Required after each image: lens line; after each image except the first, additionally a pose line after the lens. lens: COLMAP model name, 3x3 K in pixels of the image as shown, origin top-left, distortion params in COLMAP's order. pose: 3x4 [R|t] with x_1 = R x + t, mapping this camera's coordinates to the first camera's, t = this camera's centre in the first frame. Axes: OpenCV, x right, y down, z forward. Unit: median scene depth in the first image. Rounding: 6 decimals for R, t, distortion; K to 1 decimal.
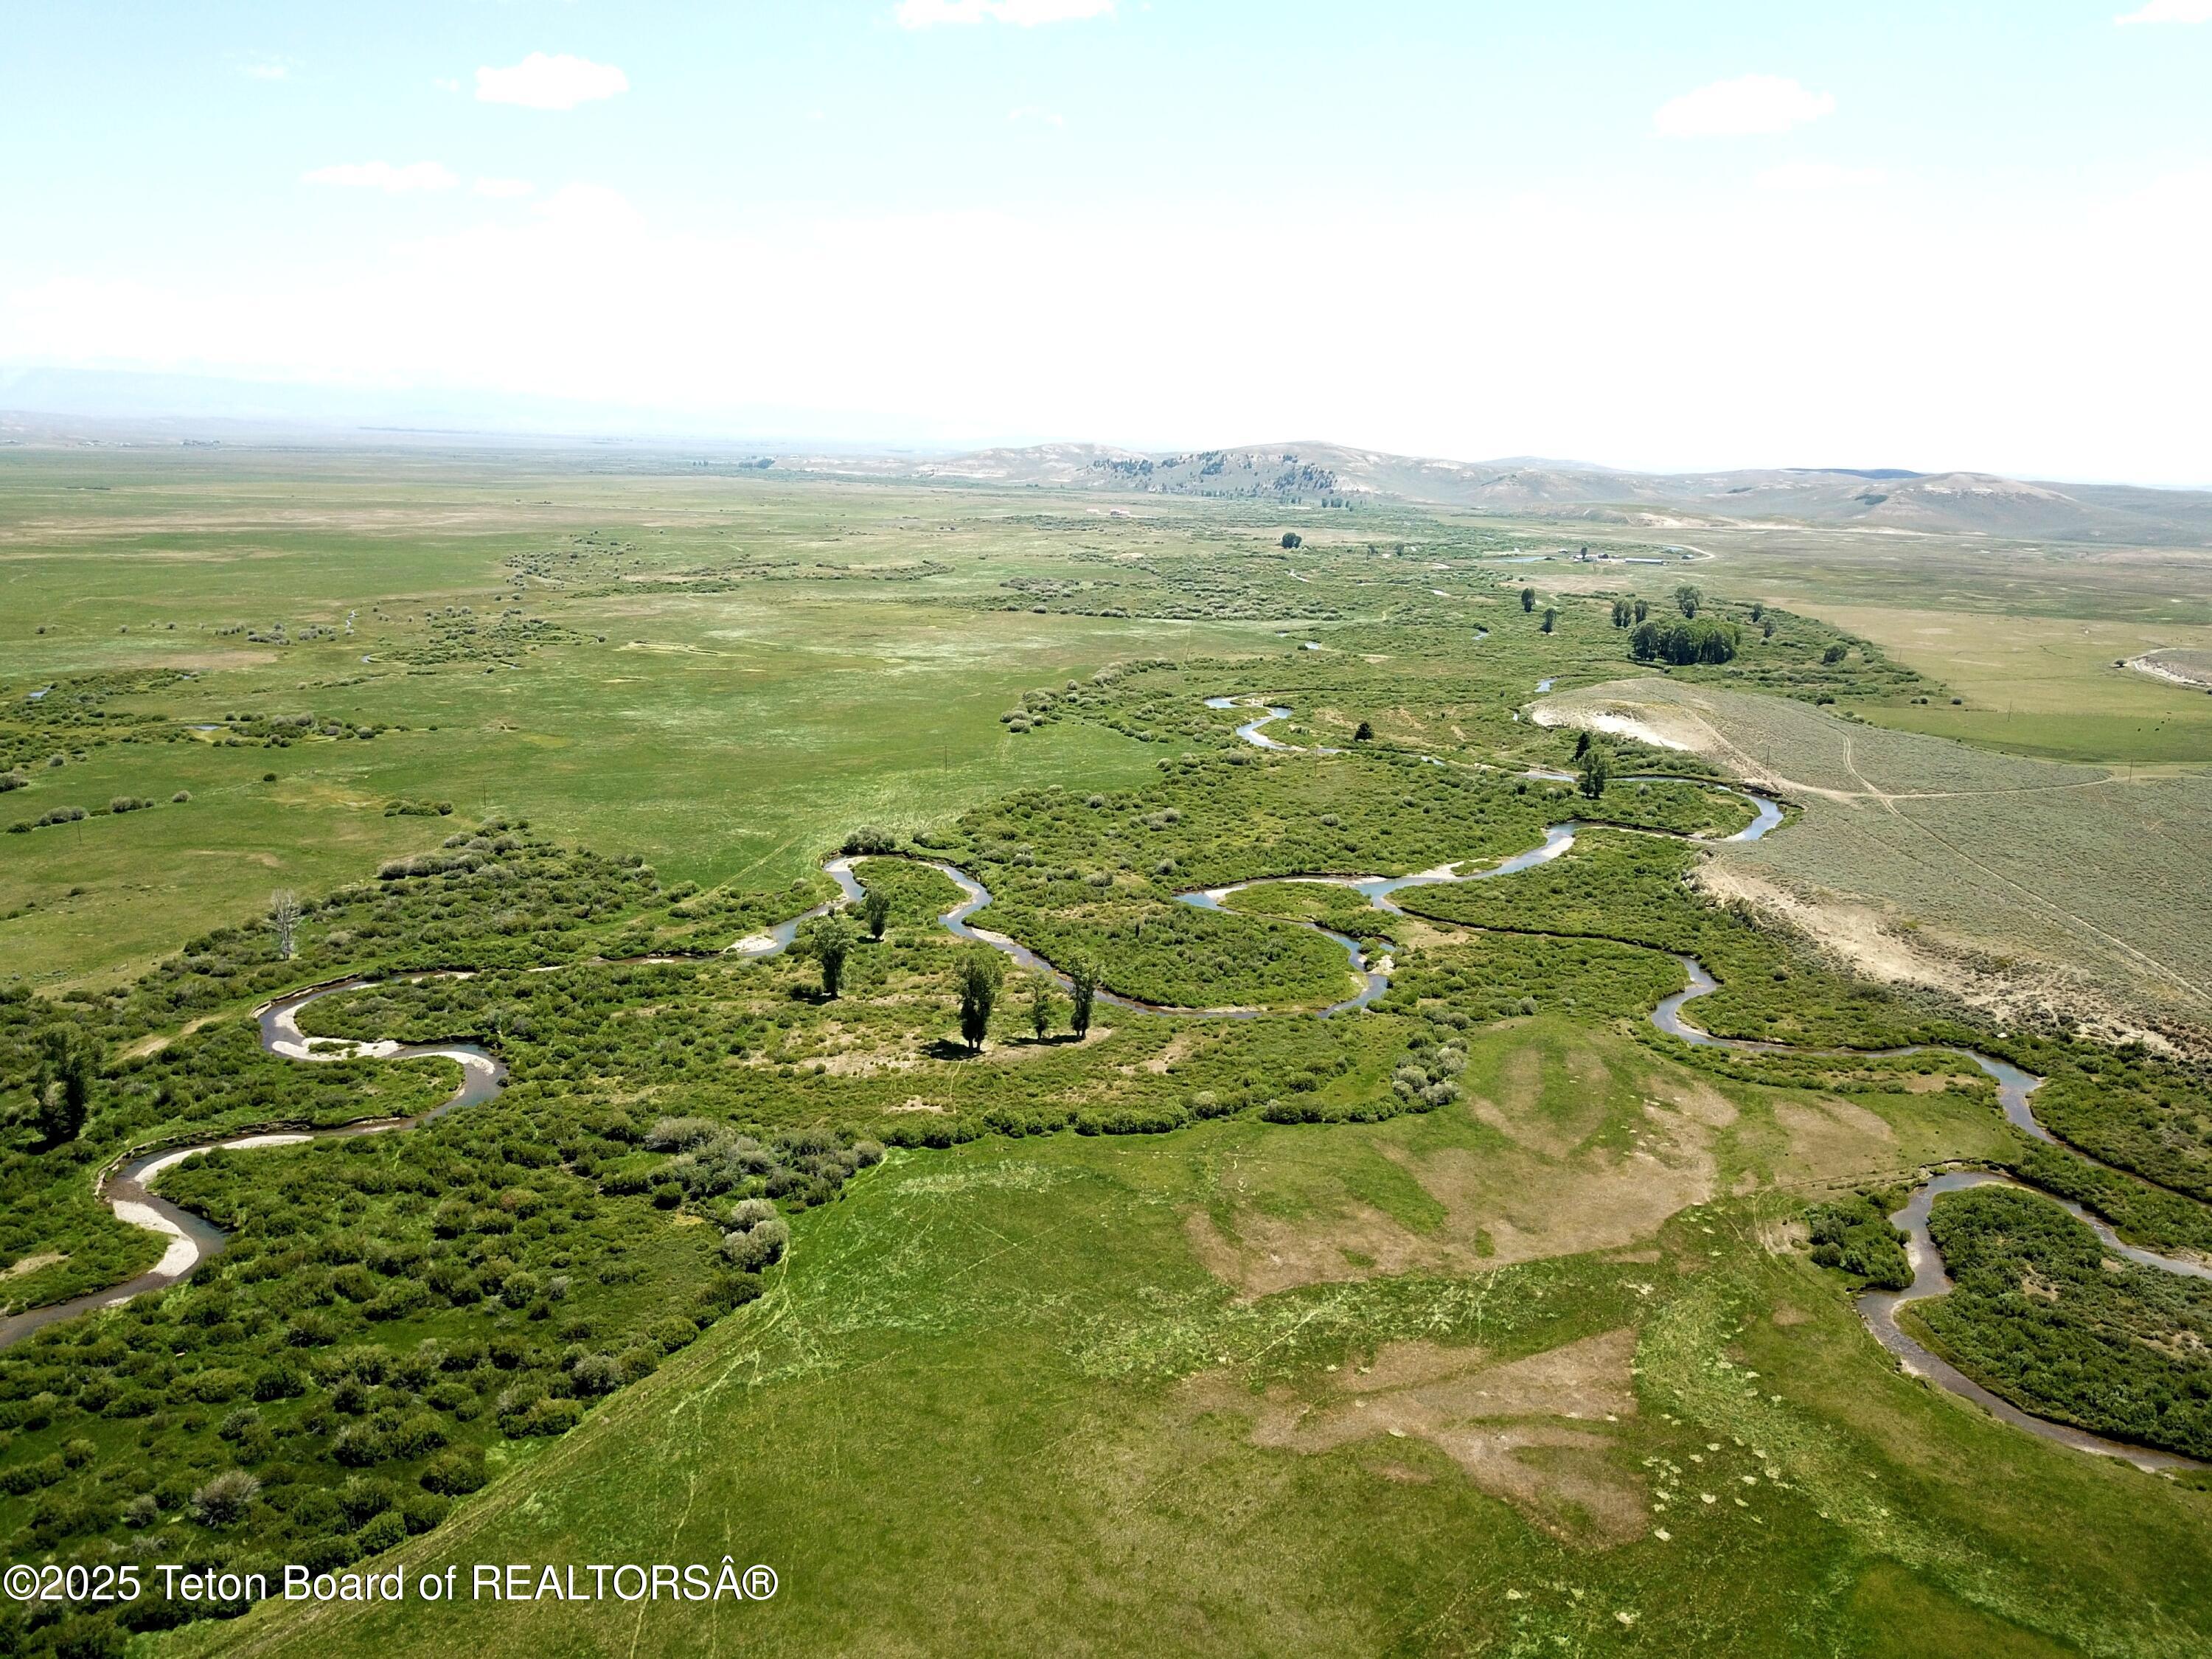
lens RADIAL K [[1703.0, 0, 1104.7], [0, 1703.0, 818.8], [0, 0, 1]] dist [0.005165, -0.002741]
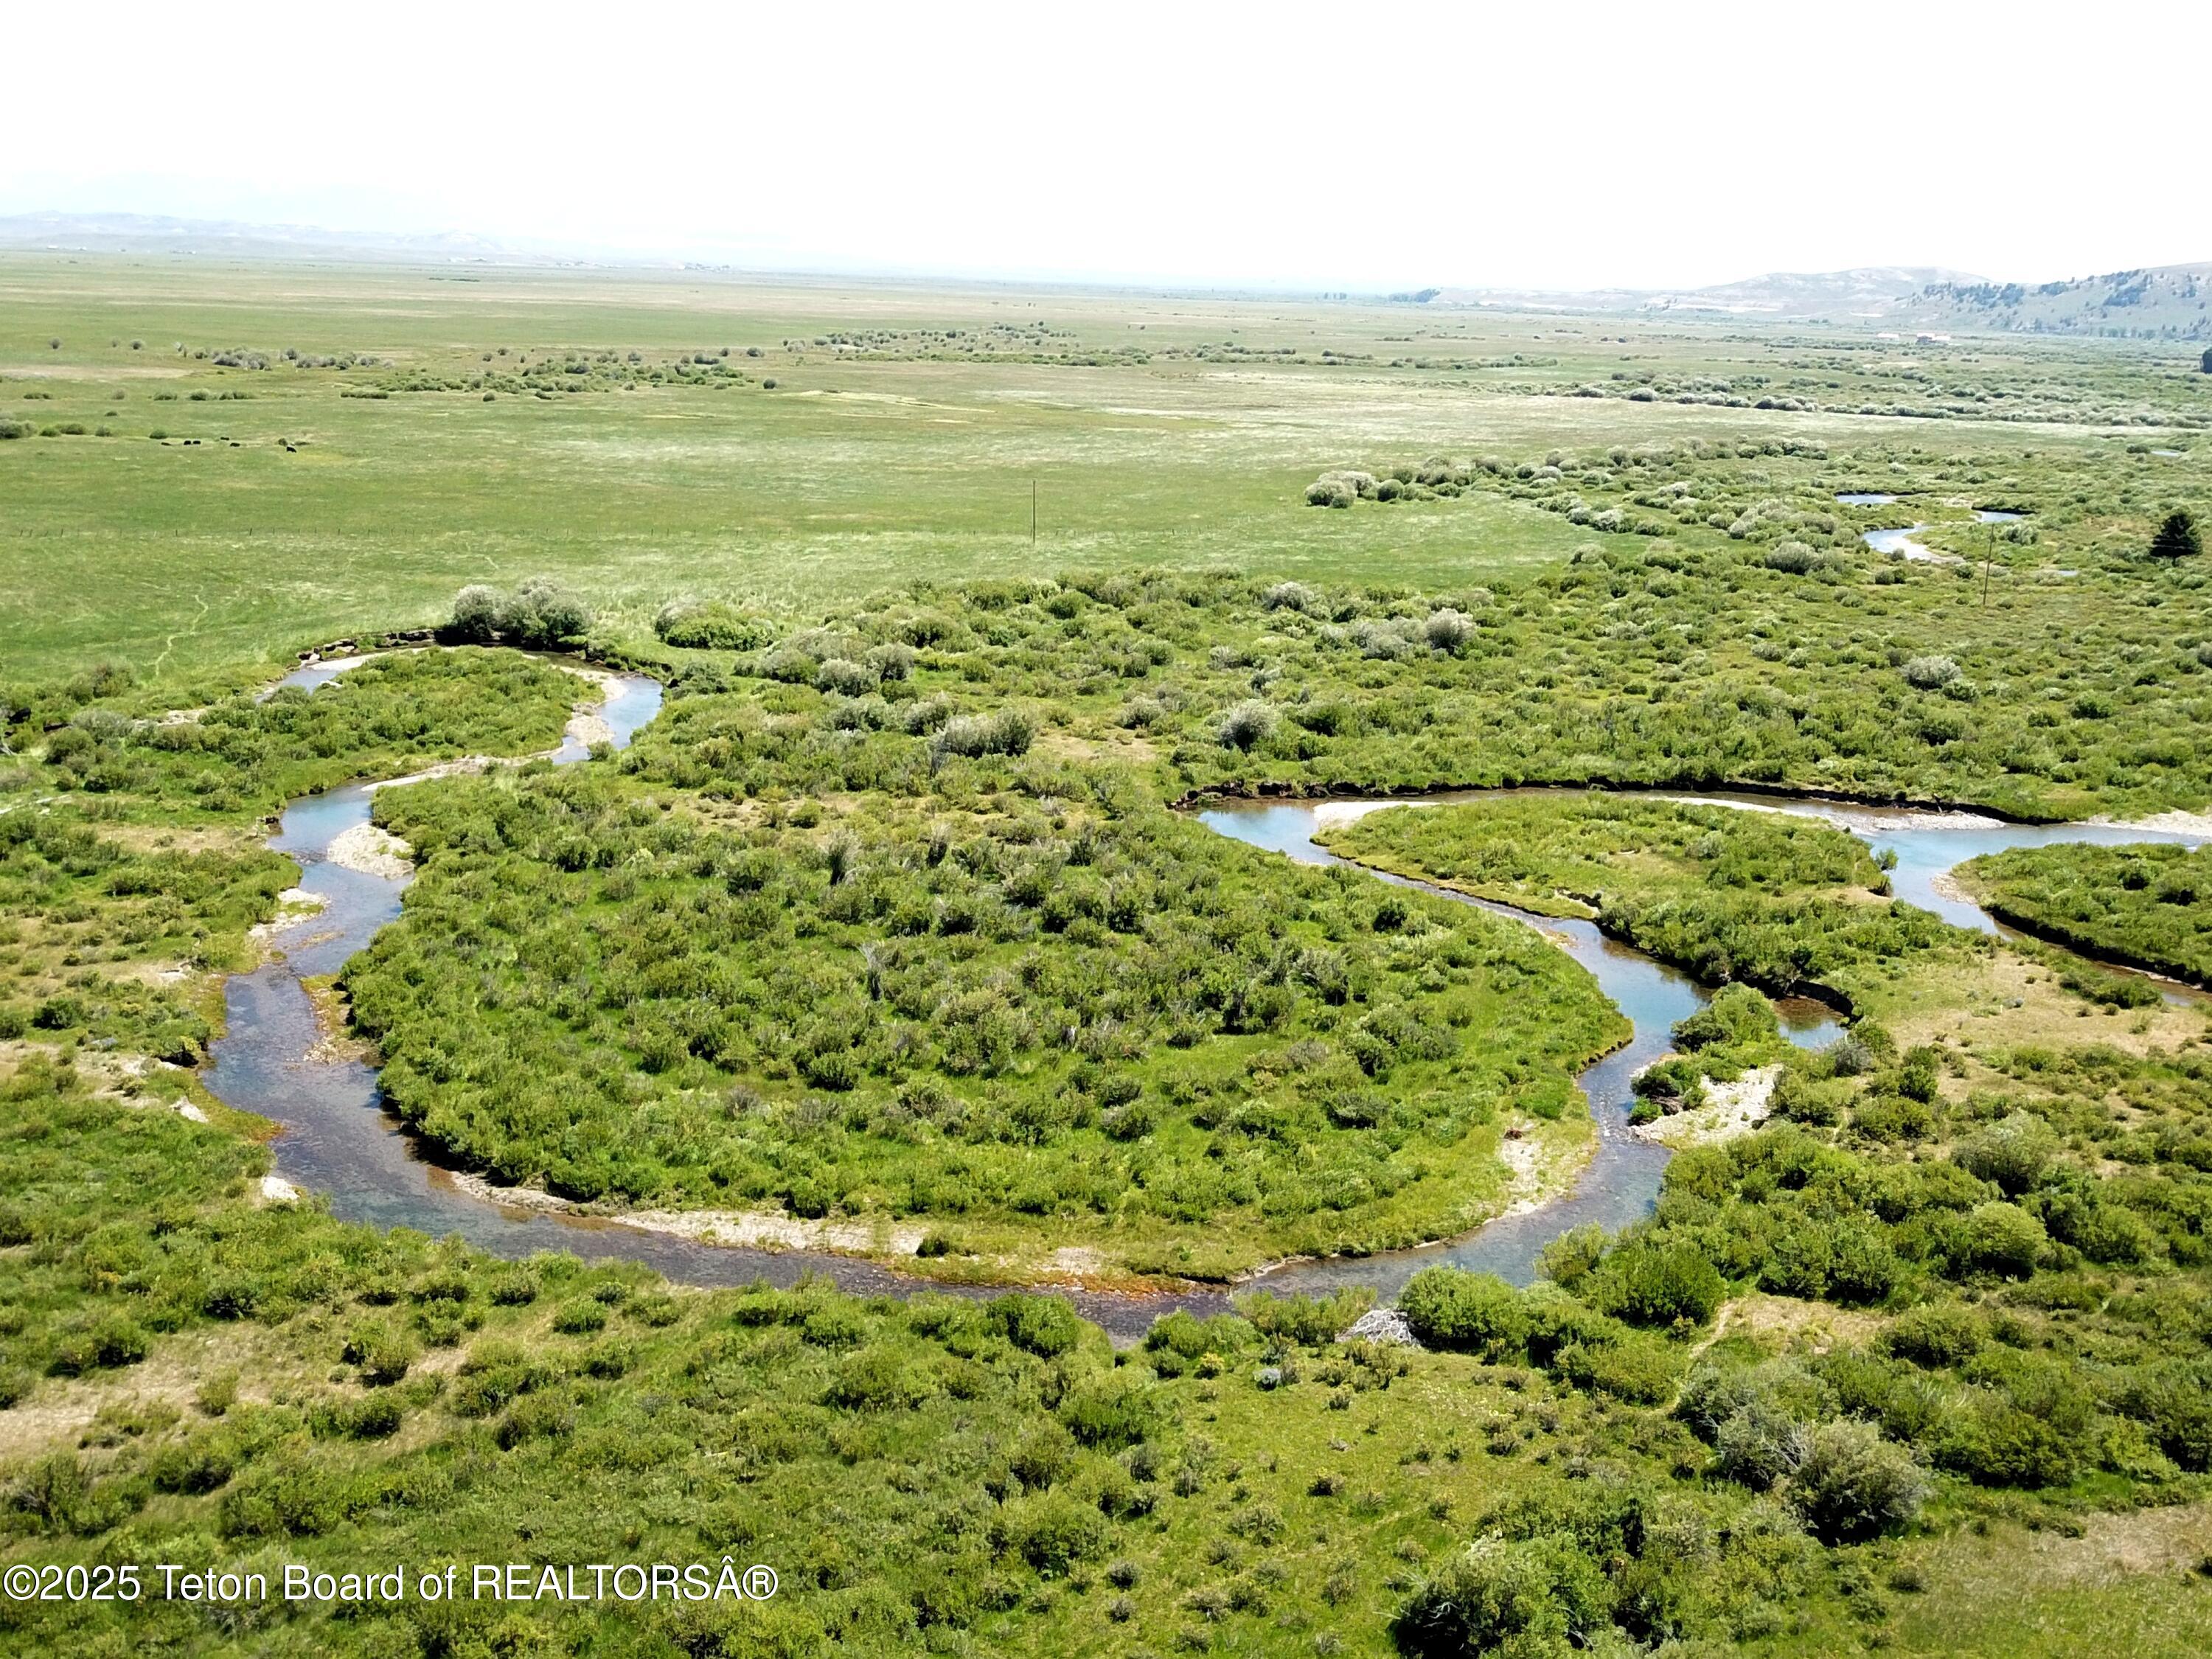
lens RADIAL K [[2411.9, 0, 1106.0], [0, 2411.9, 829.5], [0, 0, 1]] dist [0.086513, -0.261415]
pose [[0.942921, 0.080019, -0.323259, 0.175804], [-0.080346, 0.996690, 0.012356, 0.049416], [0.323178, 0.014322, 0.946230, 0.630847]]
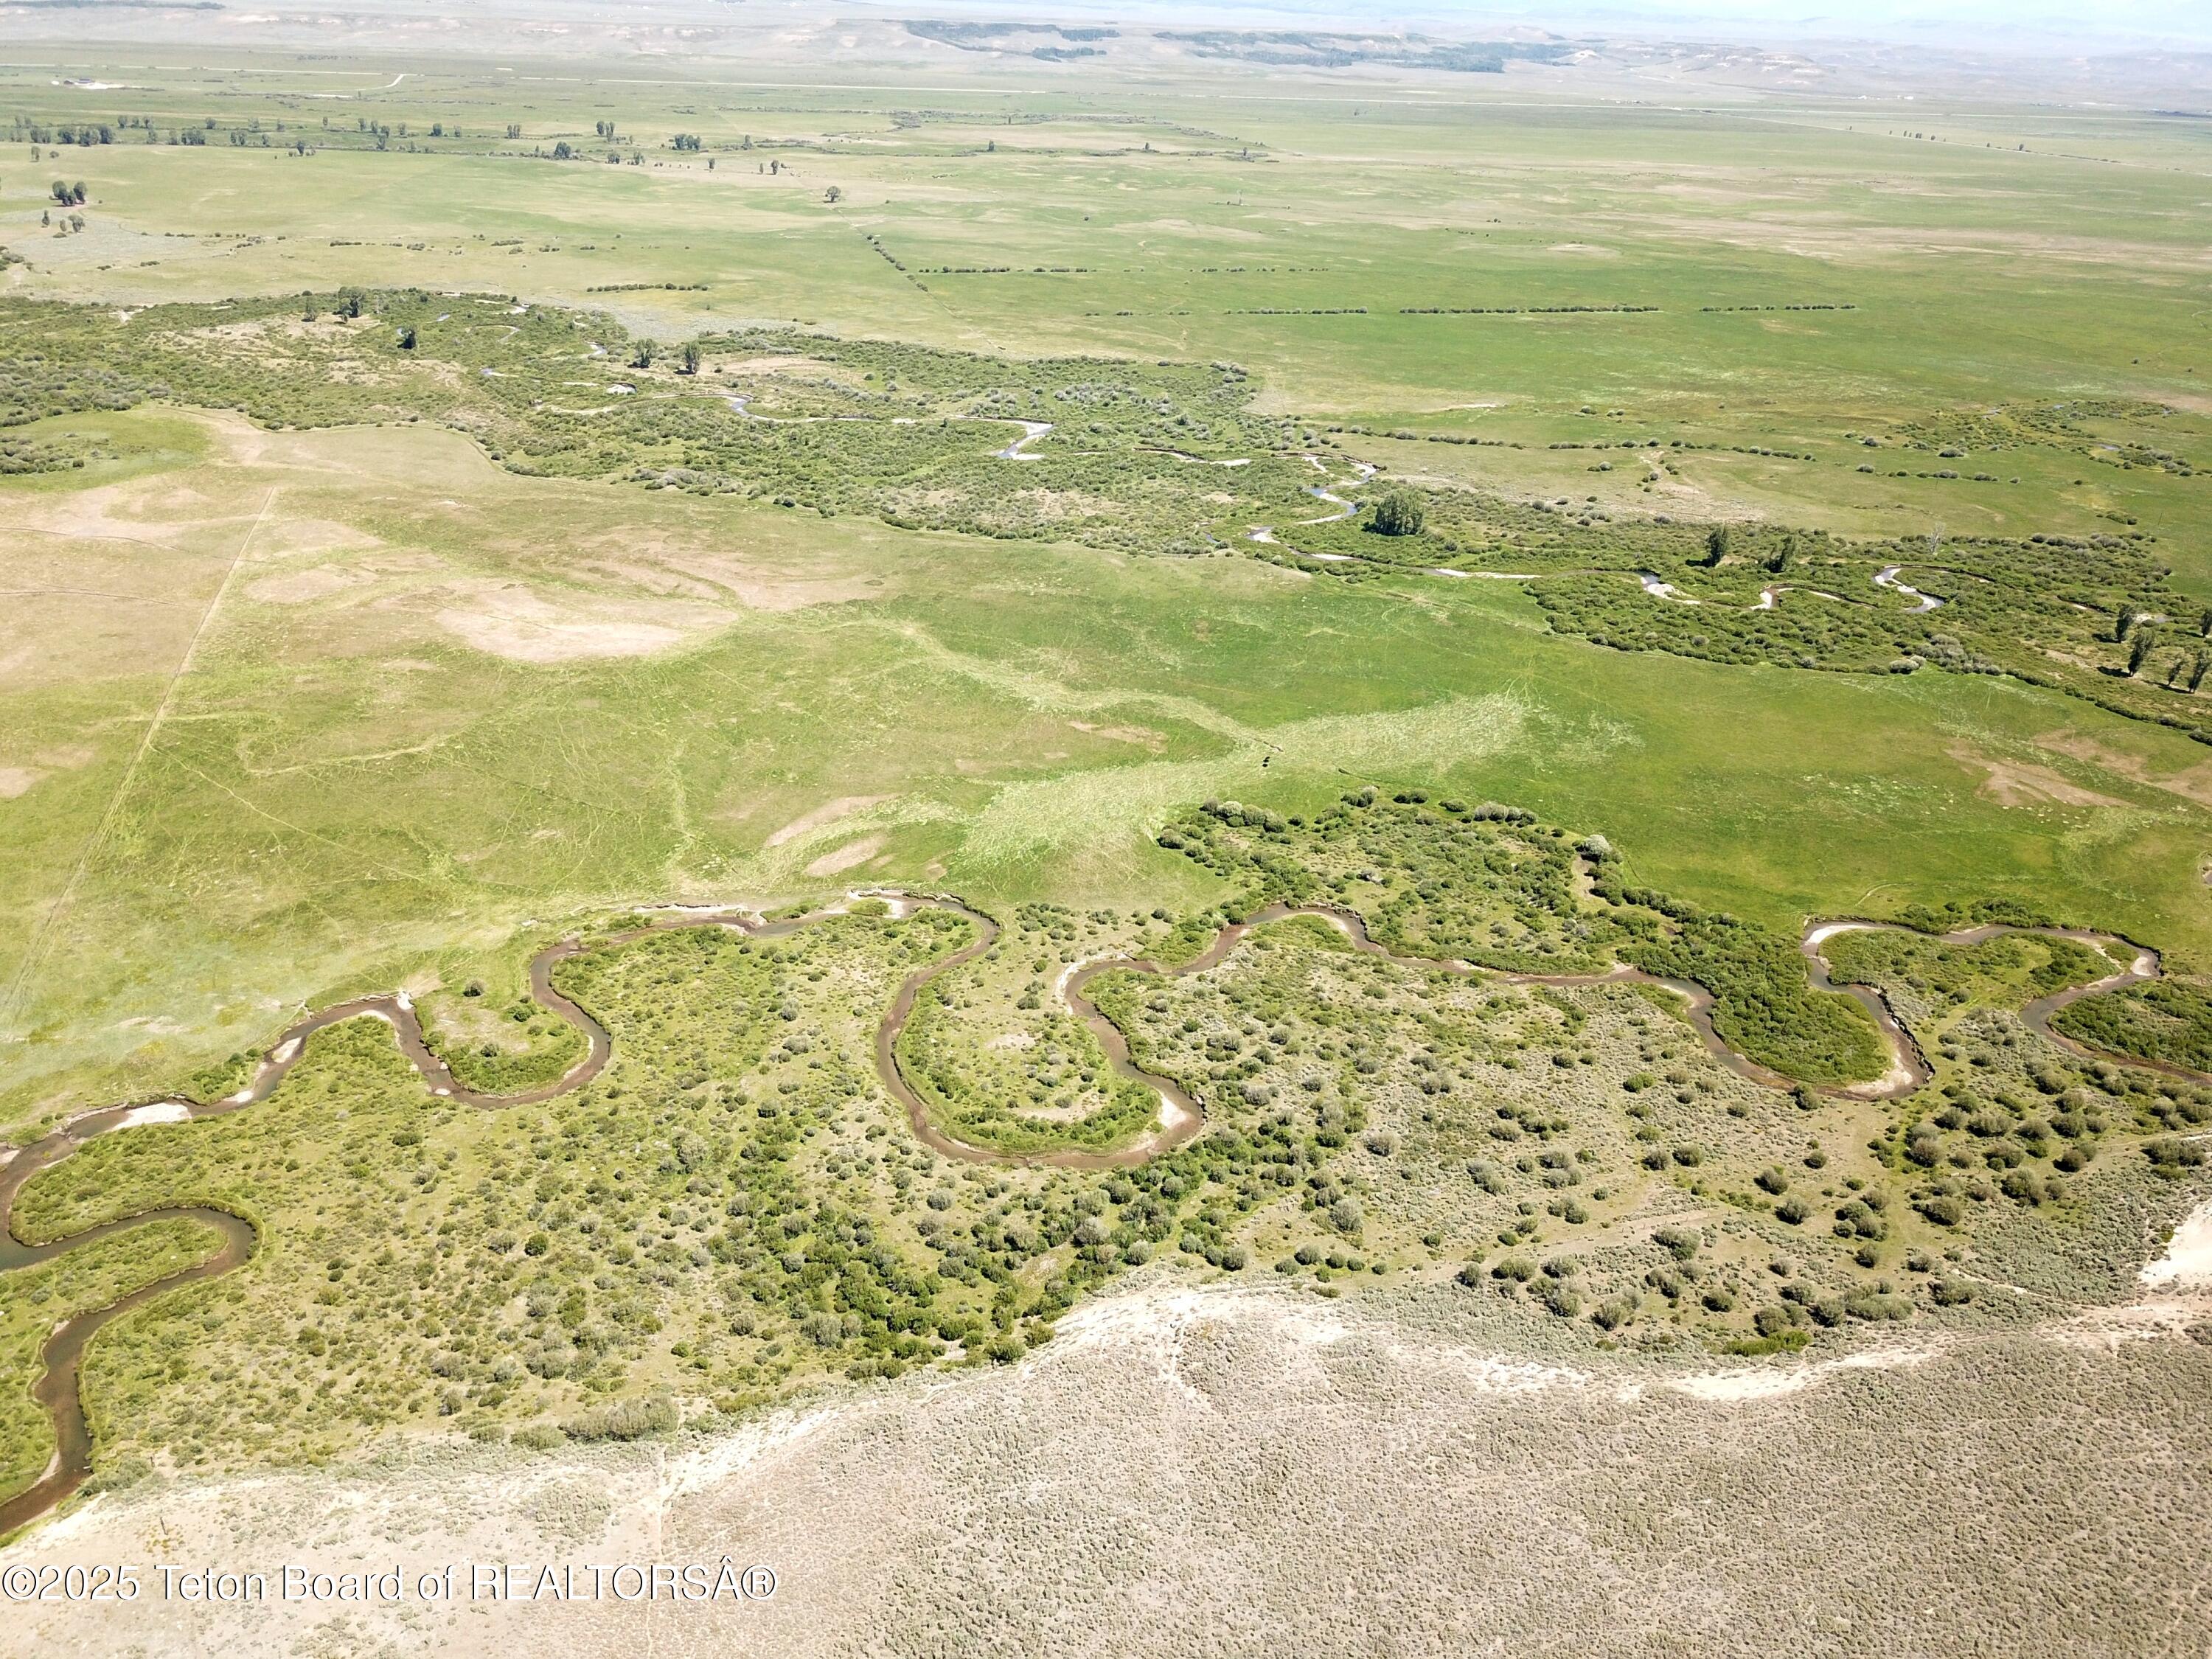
lens RADIAL K [[1723.0, 0, 1070.7], [0, 1723.0, 858.8], [0, 0, 1]] dist [0.004448, -0.000692]
pose [[0.312951, 0.410065, -0.856685, 1.074905], [-0.229589, 0.907904, 0.350712, -0.075257], [0.921602, 0.086929, 0.378276, -0.715883]]
